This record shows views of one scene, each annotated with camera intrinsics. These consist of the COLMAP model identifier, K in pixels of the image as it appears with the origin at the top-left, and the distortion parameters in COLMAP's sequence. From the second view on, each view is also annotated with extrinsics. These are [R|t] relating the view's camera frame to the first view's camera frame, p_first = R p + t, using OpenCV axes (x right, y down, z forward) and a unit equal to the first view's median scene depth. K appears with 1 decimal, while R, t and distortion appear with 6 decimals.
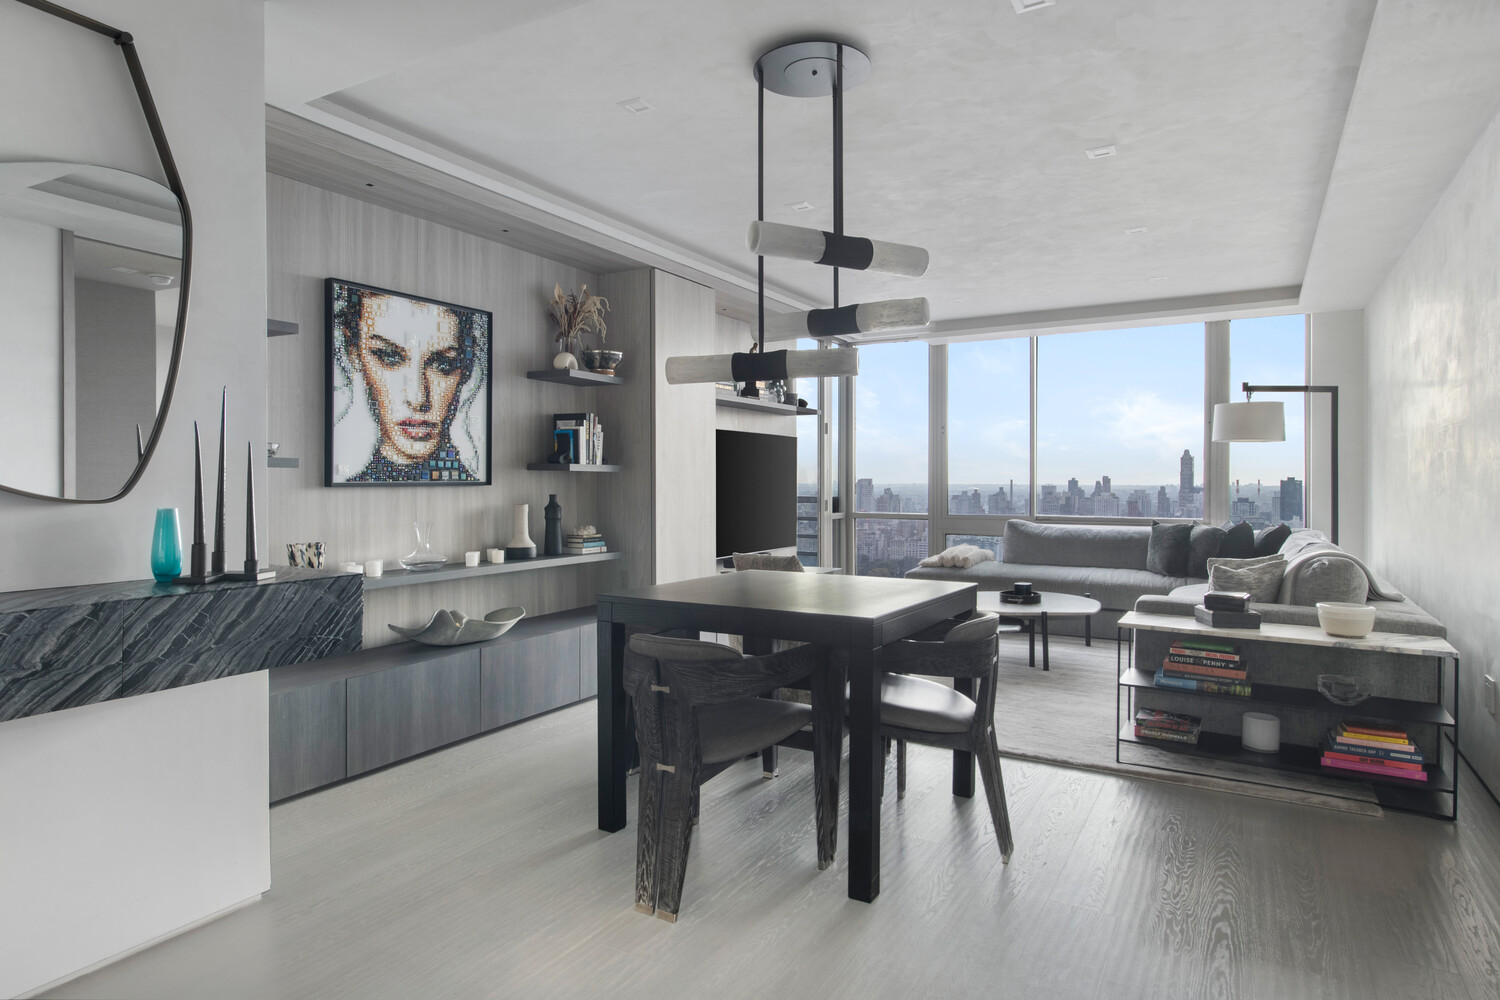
lens RADIAL K [[893.7, 0, 750.4], [0, 893.7, 488.0], [0, 0, 1]] dist [-0.001322, -0.000559]
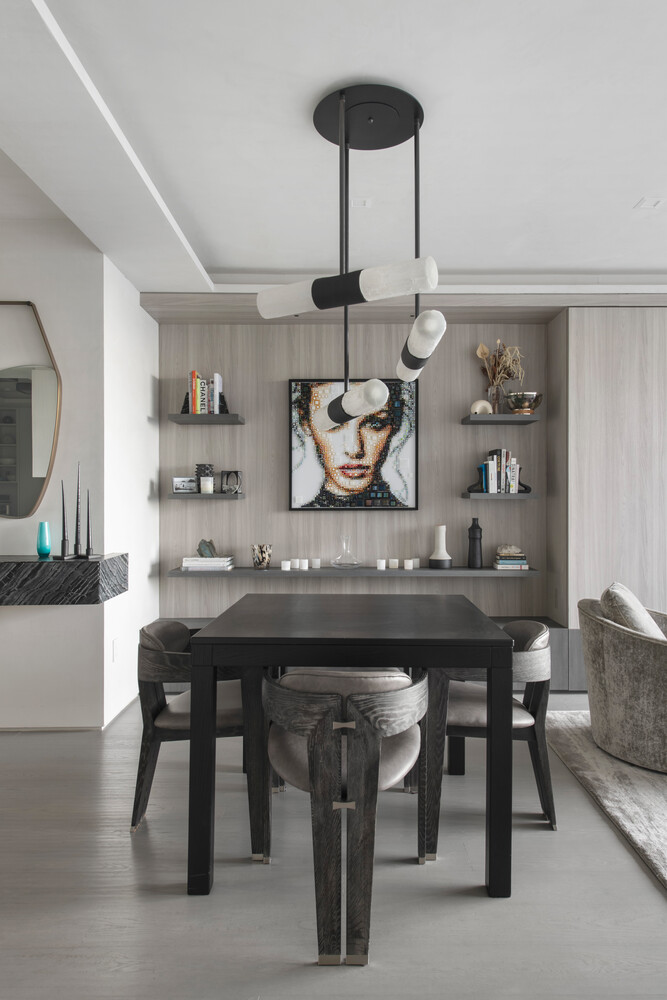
lens RADIAL K [[659.2, 0, 333.9], [0, 659.2, 503.6], [0, 0, 1]] dist [0.003660, 0.000139]
pose [[0.476578, 0.000216, -0.879132, 0.542983], [-0.006529, 0.999973, -0.003293, -0.009480], [0.879108, 0.007310, 0.476567, 0.461508]]
